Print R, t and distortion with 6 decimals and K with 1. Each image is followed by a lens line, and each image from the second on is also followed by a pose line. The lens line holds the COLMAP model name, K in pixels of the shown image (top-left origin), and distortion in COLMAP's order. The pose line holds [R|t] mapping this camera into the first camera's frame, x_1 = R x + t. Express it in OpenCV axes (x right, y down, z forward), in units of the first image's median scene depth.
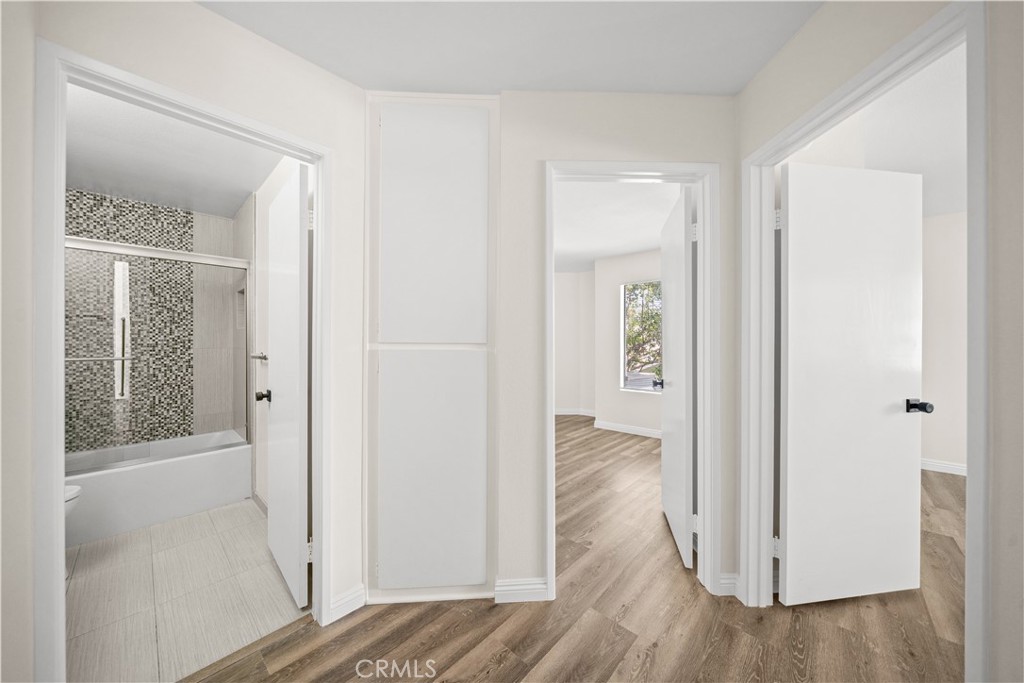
lens RADIAL K [[348.7, 0, 512.9], [0, 348.7, 343.0], [0, 0, 1]] dist [-0.005784, -0.000184]
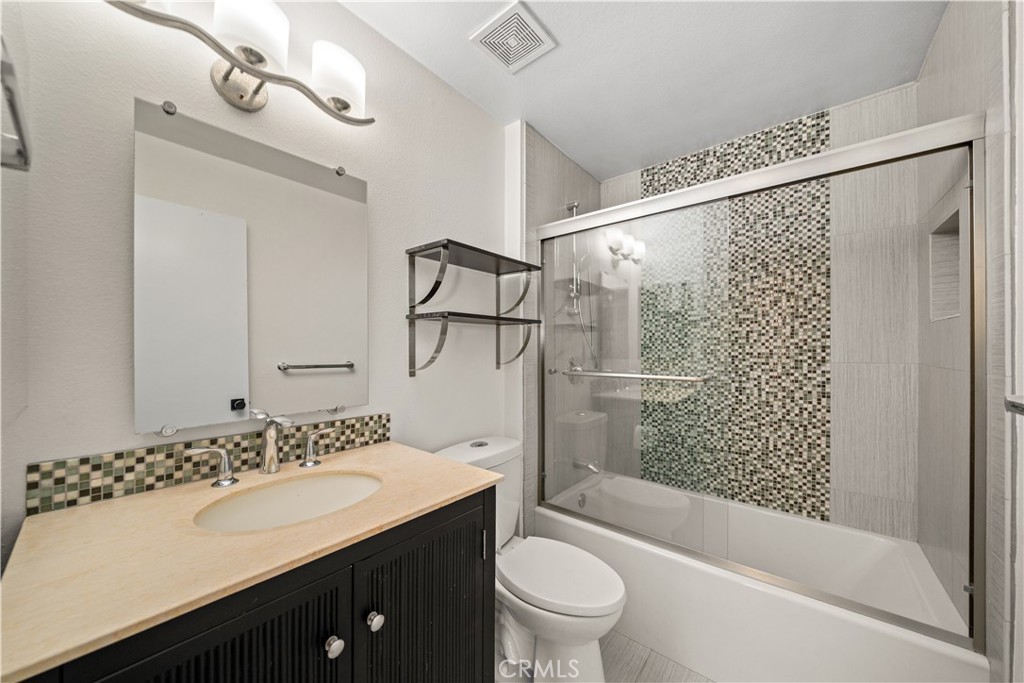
lens RADIAL K [[348.7, 0, 513.2], [0, 348.7, 347.8], [0, 0, 1]] dist [-0.005784, -0.000184]
pose [[0.041496, -0.002883, -0.999135, -0.431902], [-0.006333, 0.999975, -0.003149, -0.001938], [0.999119, 0.006458, 0.041477, 0.519549]]
